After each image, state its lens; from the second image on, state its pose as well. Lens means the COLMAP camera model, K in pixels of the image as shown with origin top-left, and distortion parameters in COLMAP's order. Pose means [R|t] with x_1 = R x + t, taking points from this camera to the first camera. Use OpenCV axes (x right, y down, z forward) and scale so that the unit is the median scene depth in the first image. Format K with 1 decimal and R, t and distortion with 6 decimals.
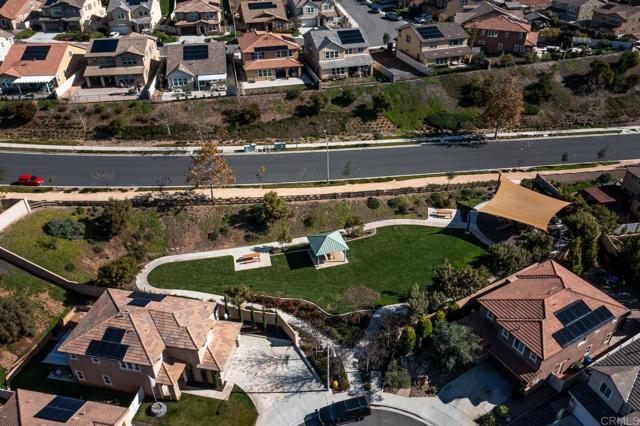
lens RADIAL K [[506.2, 0, 320.0], [0, 506.2, 213.0], [0, 0, 1]] dist [-0.017000, 0.002377]
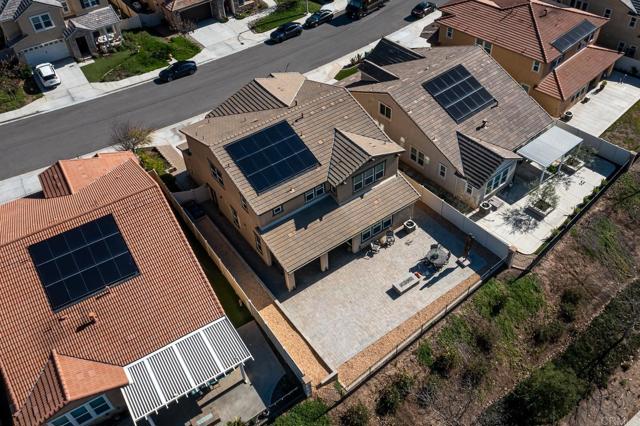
lens RADIAL K [[545.9, 0, 334.8], [0, 545.9, 211.0], [0, 0, 1]] dist [-0.020893, 0.001051]
pose [[0.847108, -0.377752, 0.373780, -0.545060], [0.303222, 0.921206, 0.243797, -0.375548], [-0.436423, -0.093184, 0.894903, 0.650998]]
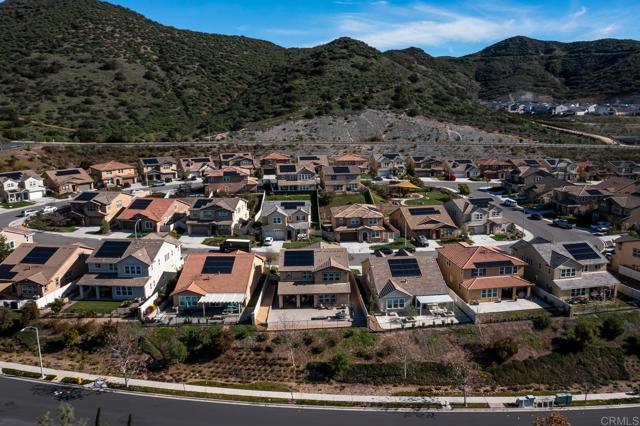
lens RADIAL K [[525.9, 0, 332.2], [0, 525.9, 204.7], [0, 0, 1]] dist [-0.015004, 0.001583]
pose [[0.999066, 0.011754, -0.041570, -0.337209], [-0.026468, 0.927053, -0.373996, -0.087450], [0.034142, 0.374747, 0.926498, 0.153485]]
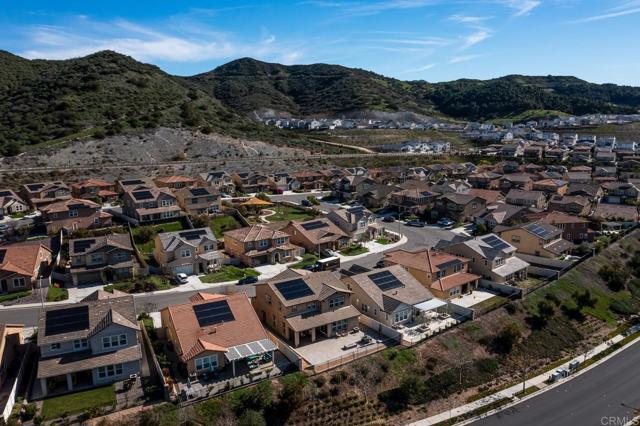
lens RADIAL K [[506.2, 0, 320.0], [0, 506.2, 213.0], [0, 0, 1]] dist [-0.017000, 0.002377]
pose [[0.889285, -0.088509, 0.448708, -0.735225], [0.253727, 0.911749, -0.323011, -0.176752], [-0.380520, 0.401098, 0.833262, 0.286355]]
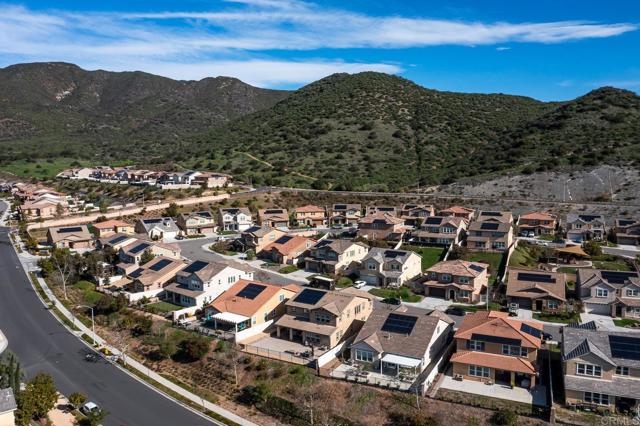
lens RADIAL K [[506.2, 0, 320.0], [0, 506.2, 213.0], [0, 0, 1]] dist [-0.017000, 0.002377]
pose [[0.789579, 0.068914, -0.609767, 0.132403], [-0.337473, 0.878682, -0.337683, -0.162782], [0.512520, 0.472407, 0.717046, 0.285820]]
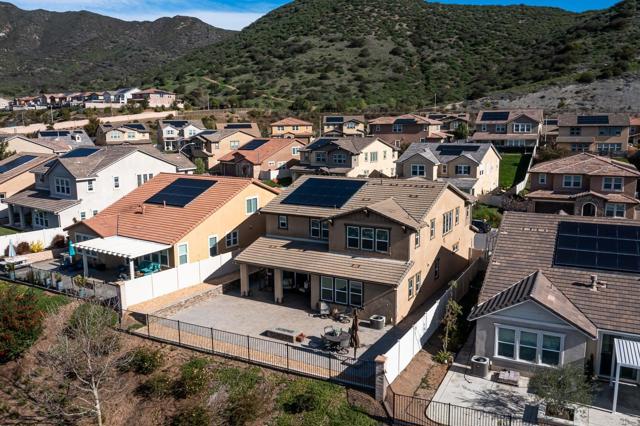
lens RADIAL K [[537.0, 0, 301.4], [0, 537.0, 211.7], [0, 0, 1]] dist [-0.010200, 0.005113]
pose [[0.801717, 0.100937, -0.589119, -0.214911], [-0.325200, 0.900644, -0.288244, -0.204977], [0.501492, 0.422672, 0.754887, 0.712506]]
